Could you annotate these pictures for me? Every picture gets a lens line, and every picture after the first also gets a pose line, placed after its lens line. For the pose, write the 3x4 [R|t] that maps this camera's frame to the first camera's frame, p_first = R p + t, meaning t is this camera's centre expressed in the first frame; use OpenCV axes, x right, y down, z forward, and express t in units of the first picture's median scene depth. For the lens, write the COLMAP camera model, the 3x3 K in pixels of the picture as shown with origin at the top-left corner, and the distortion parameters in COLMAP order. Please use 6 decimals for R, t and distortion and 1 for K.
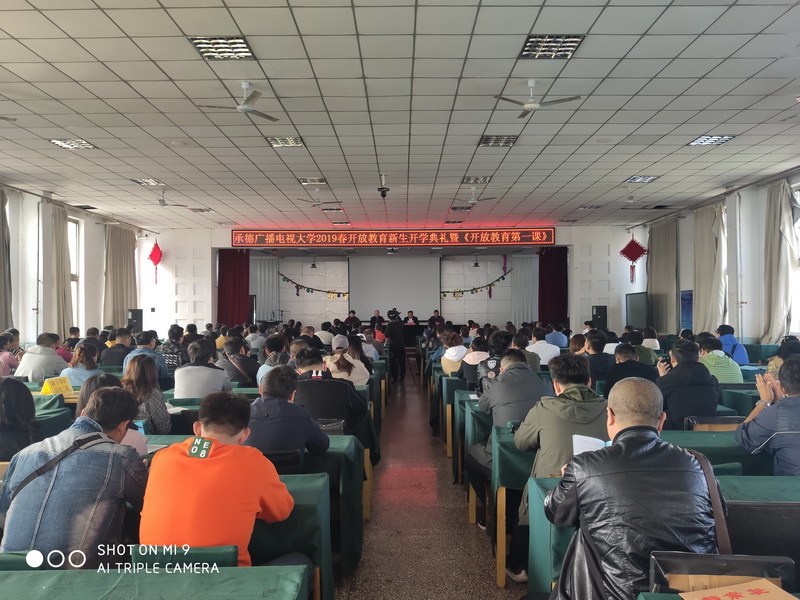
lens RADIAL K [[628.4, 0, 400.0], [0, 628.4, 300.0], [0, 0, 1]] dist [0.000305, 0.000025]
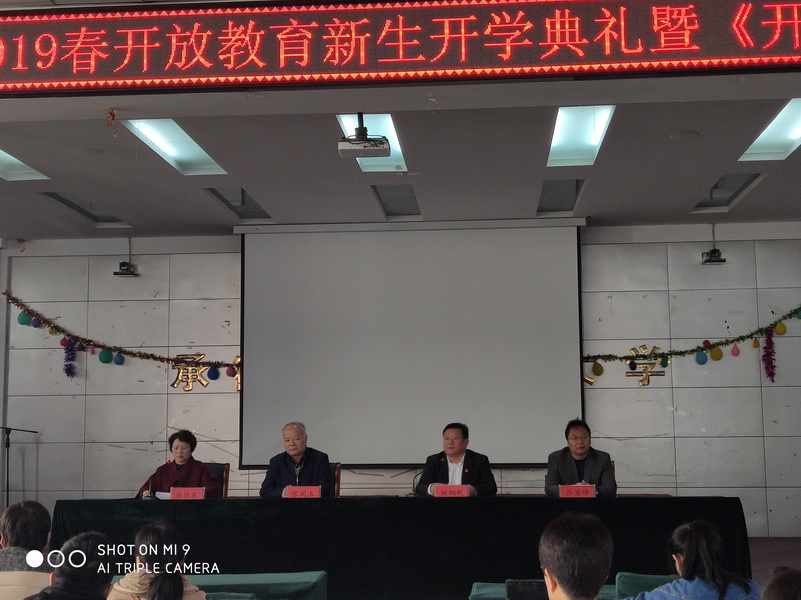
lens RADIAL K [[1117.9, 0, 400.5], [0, 1117.9, 300.0], [0, 0, 1]] dist [0.178419, -0.507611]
pose [[0.997221, -0.012755, -0.073402, 0.029050], [0.005528, 0.995188, -0.097831, 0.012824], [0.074296, 0.097153, 0.992493, 0.668169]]
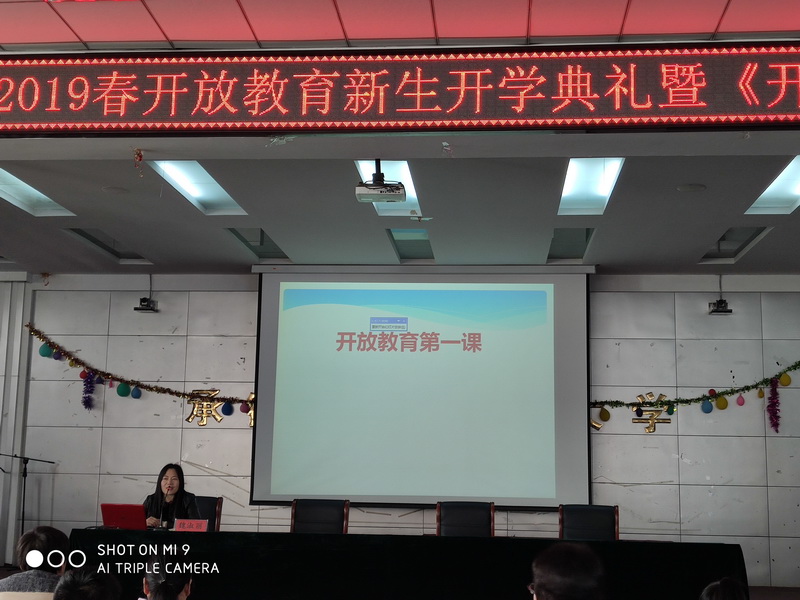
lens RADIAL K [[1099.4, 0, 400.0], [0, 1099.4, 300.0], [0, 0, 1]] dist [0.204040, -0.621747]
pose [[0.996316, 0.009275, -0.085259, 0.029649], [-0.020898, 0.990423, -0.136475, 0.014249], [0.083177, 0.137754, 0.986968, 0.663205]]
